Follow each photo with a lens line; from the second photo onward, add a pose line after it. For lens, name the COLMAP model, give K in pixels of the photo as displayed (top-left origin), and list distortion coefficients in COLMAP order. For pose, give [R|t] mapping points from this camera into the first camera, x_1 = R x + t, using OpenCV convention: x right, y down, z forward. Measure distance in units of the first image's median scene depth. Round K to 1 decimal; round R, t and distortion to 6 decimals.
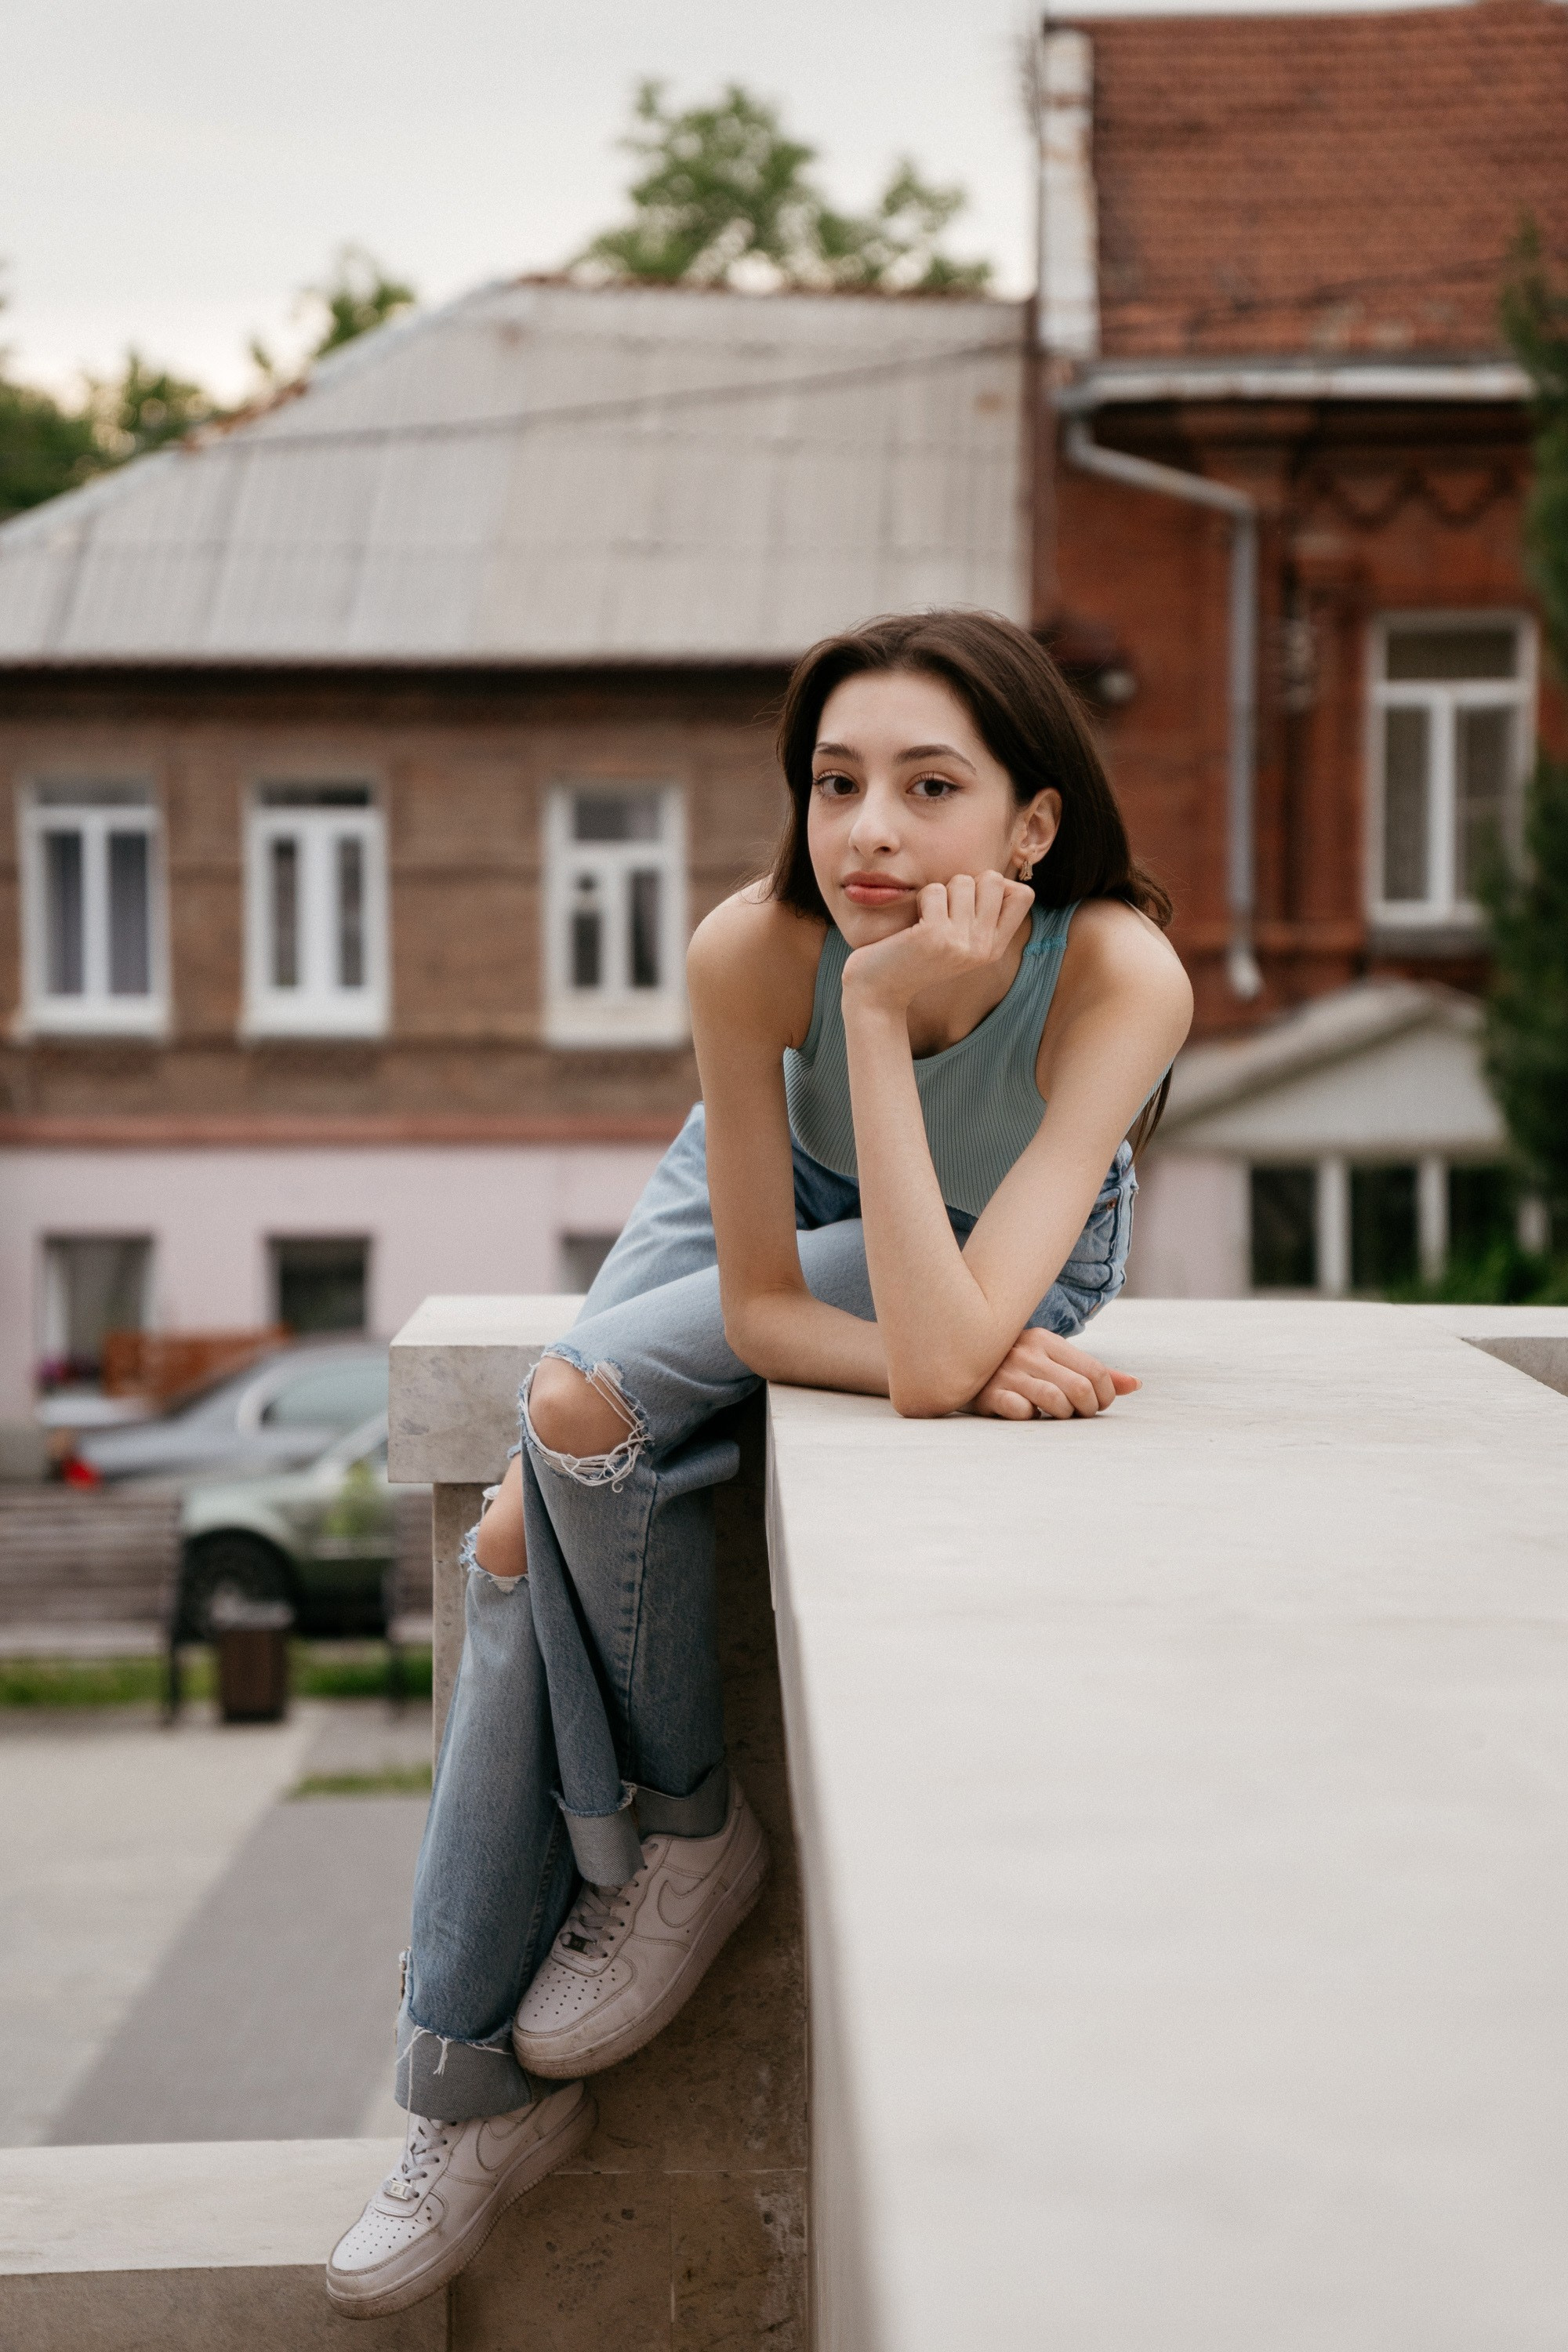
lens RADIAL K [[6431.7, 0, 789.4], [0, 6431.7, 1190.8], [0, 0, 1]] dist [0.840205, 0.000000]
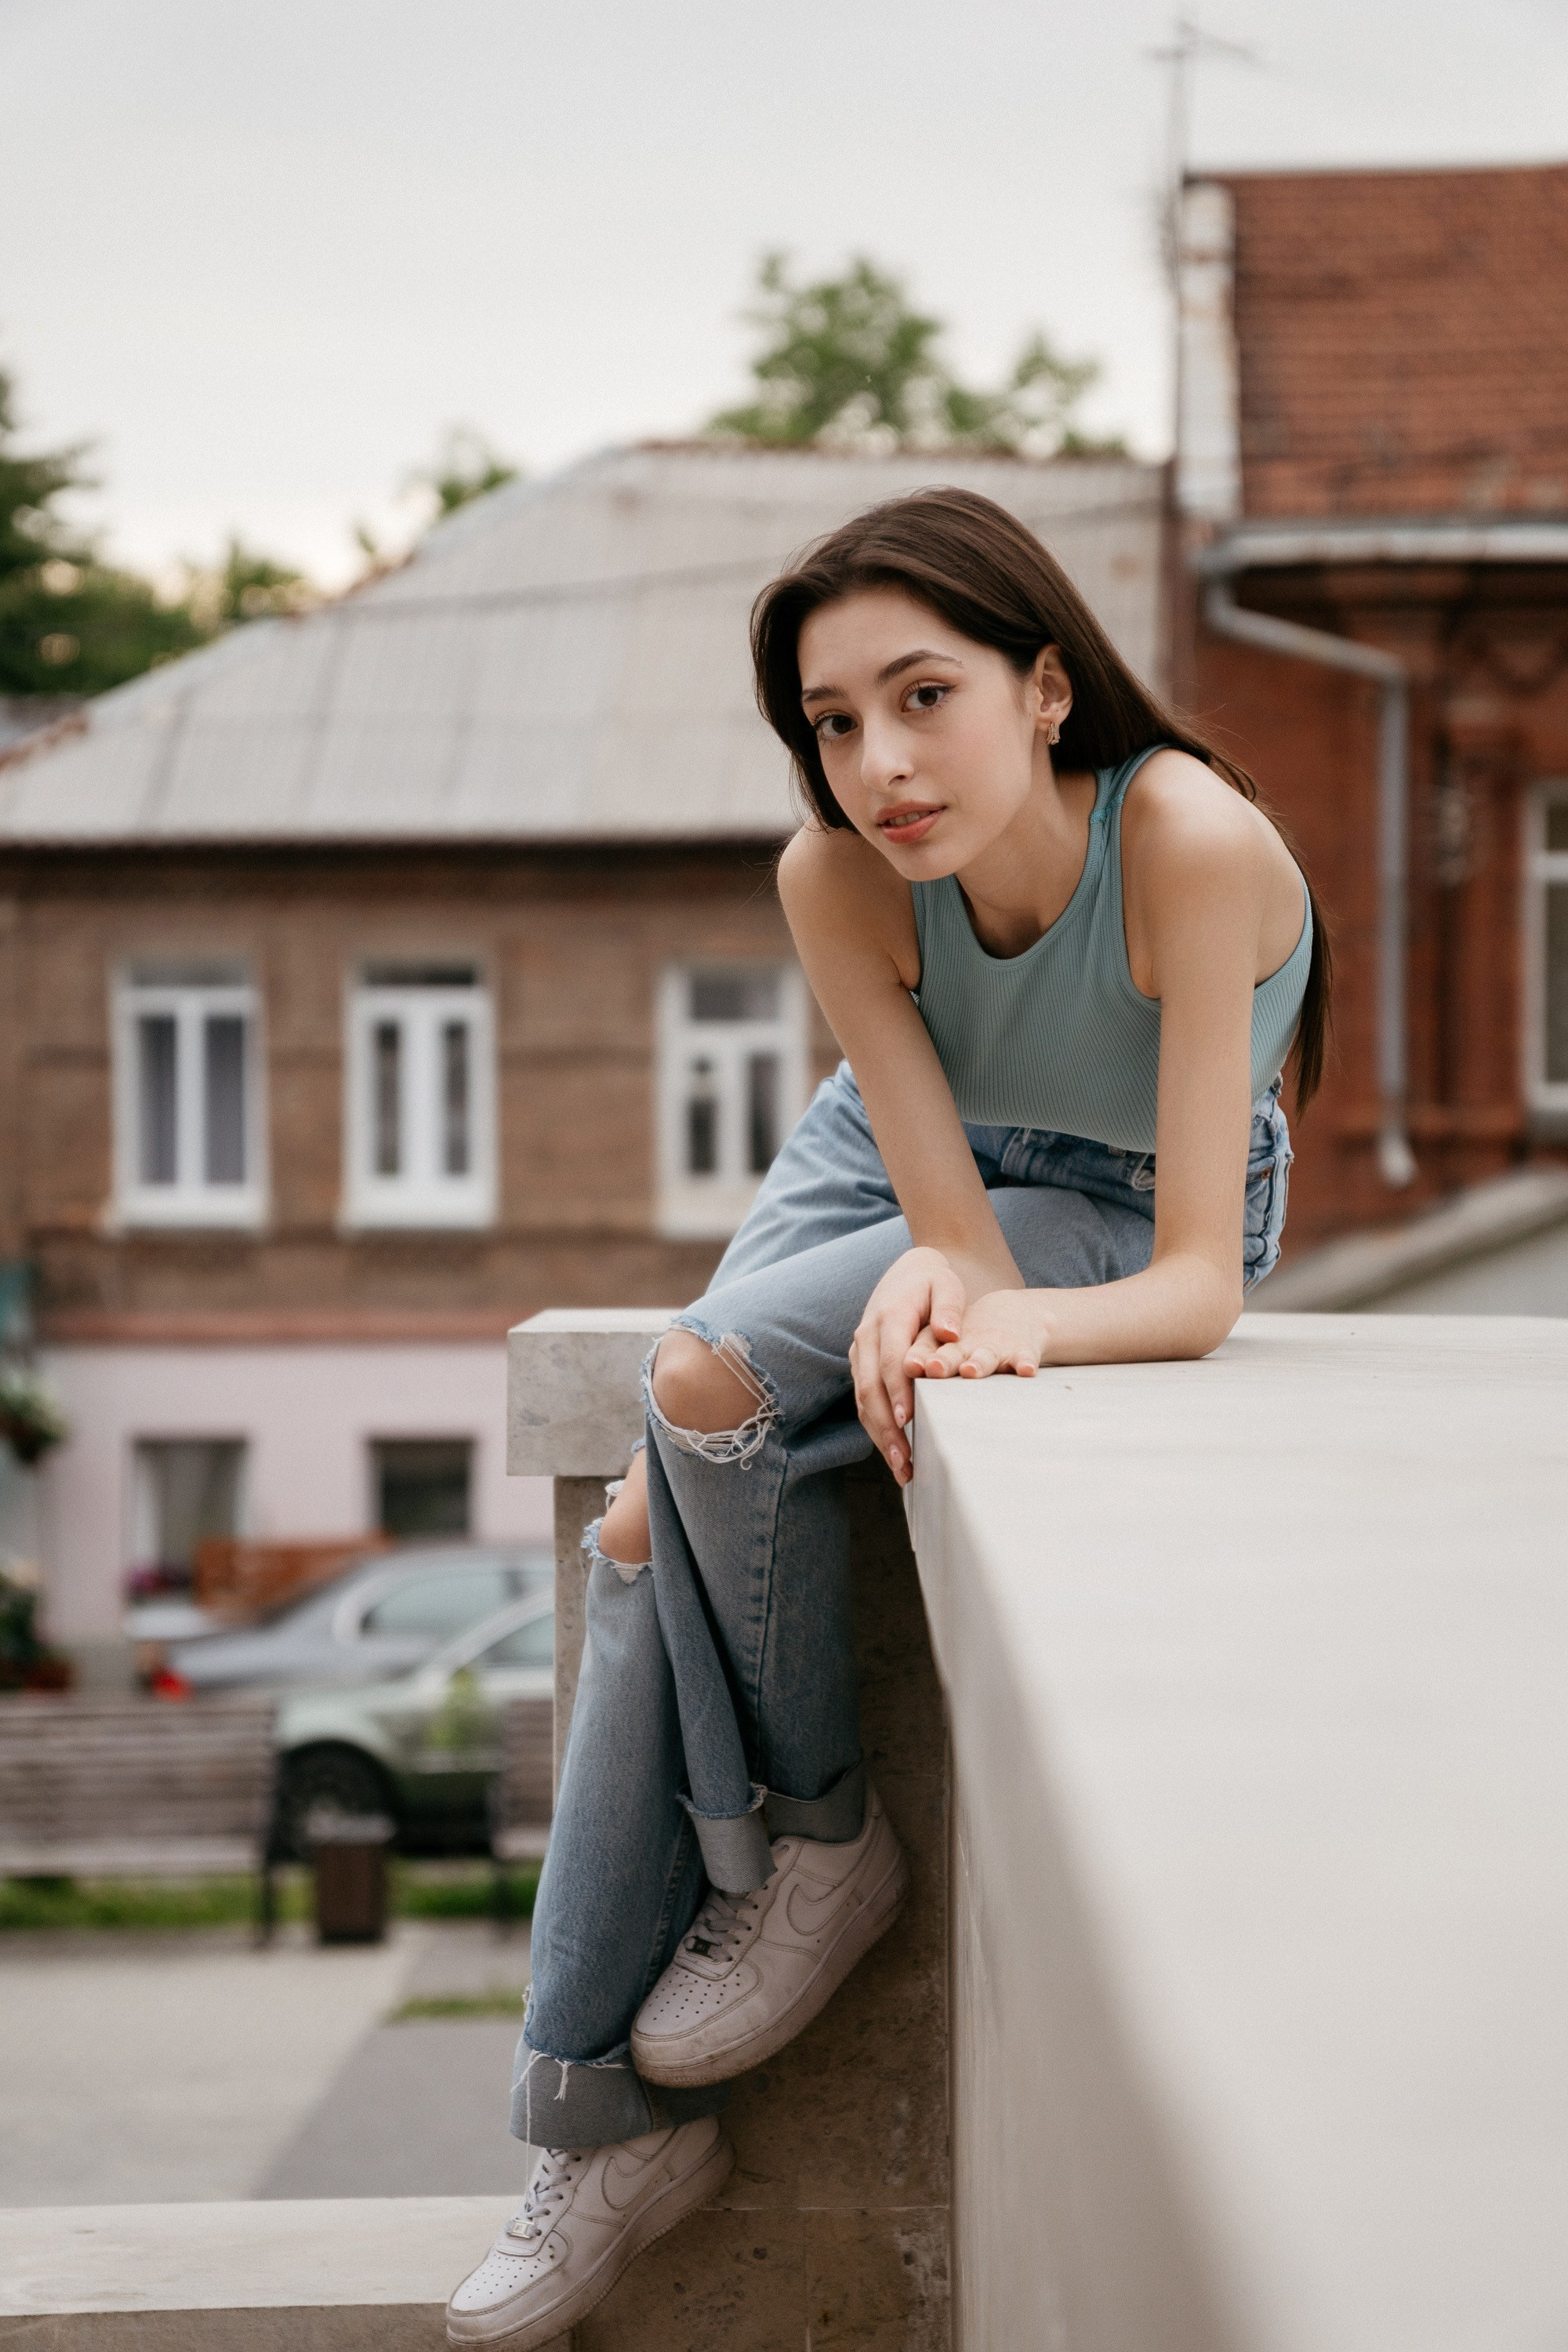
lens RADIAL K [[6784.7, 0, 780.2], [0, 6784.7, 1195.1], [0, 0, 1]] dist [0.922545, 0.000000]
pose [[0.999815, -0.001498, -0.019201, -0.000729], [0.000660, 0.999049, -0.043600, 0.015200], [0.019248, 0.043579, 0.998865, -0.001496]]
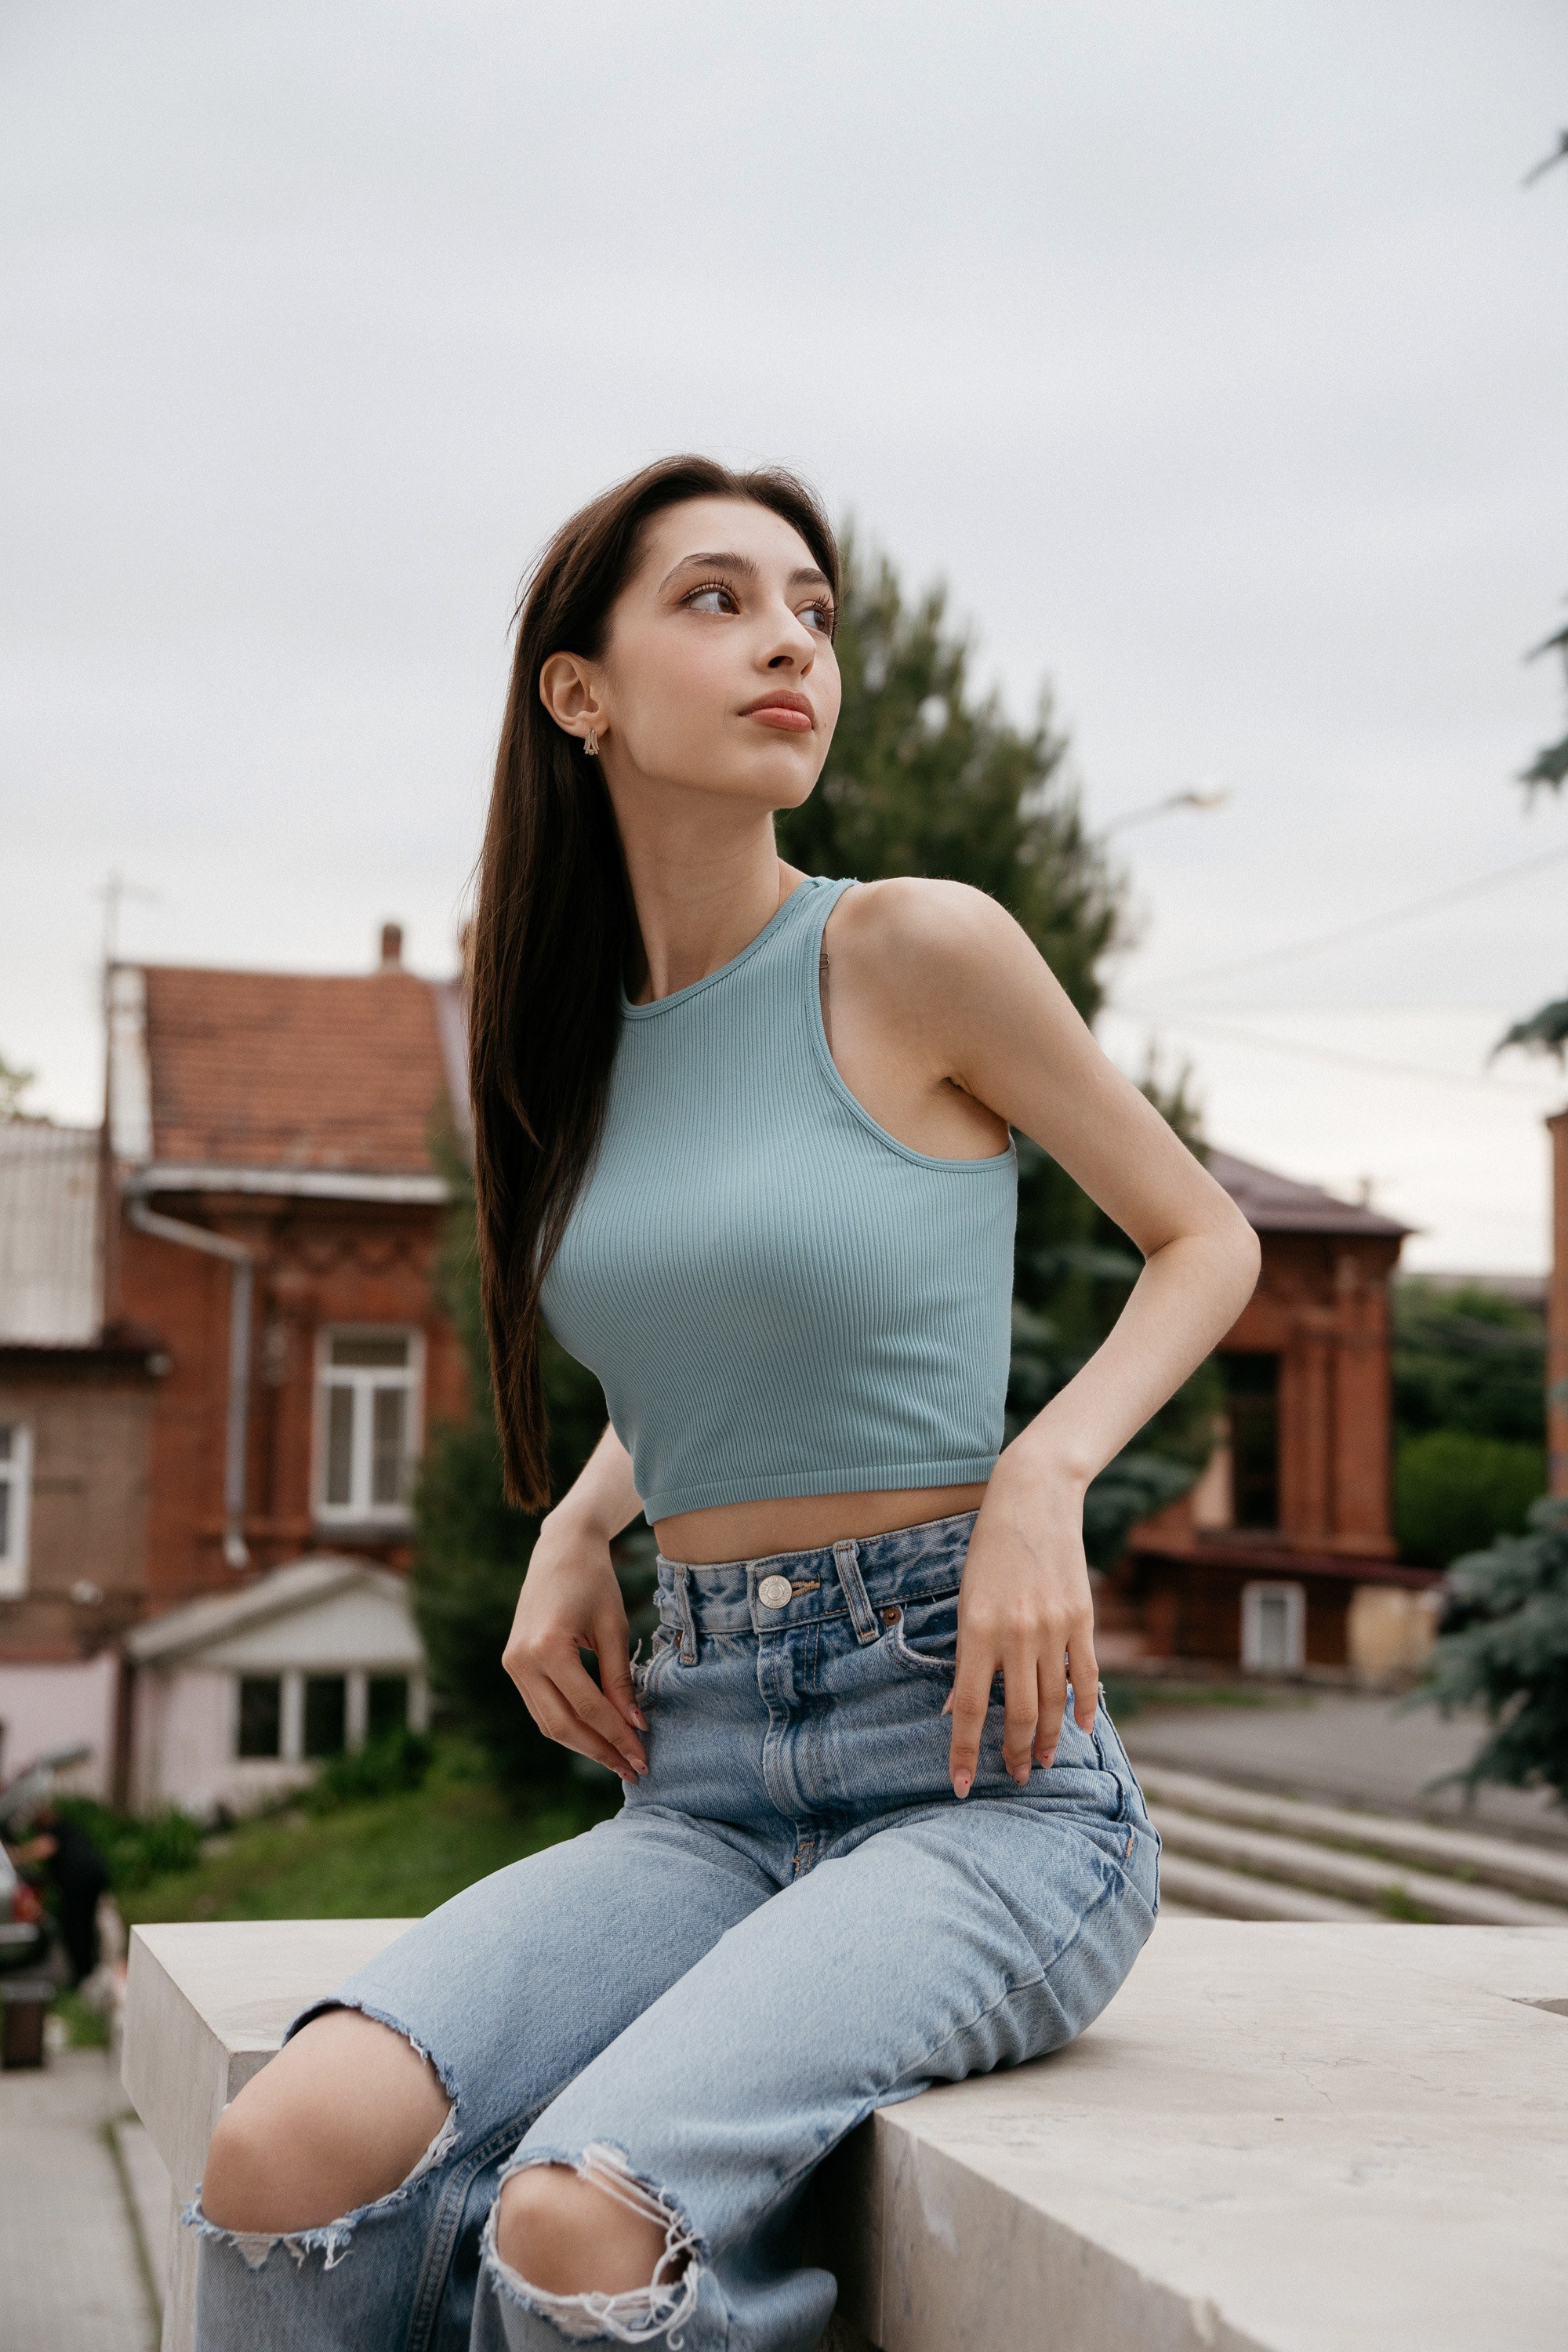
lens RADIAL K [[3262.3, 0, 797.6], [0, 3262.3, 1165.8], [0, 0, 1]] dist [0.137122, 0.000000]
pose [[0.955481, 0.041685, 0.292095, -0.035254], [0.002899, 0.988595, -0.150568, -0.006003], [-0.295040, 0.144712, 0.944463, 0.202533]]
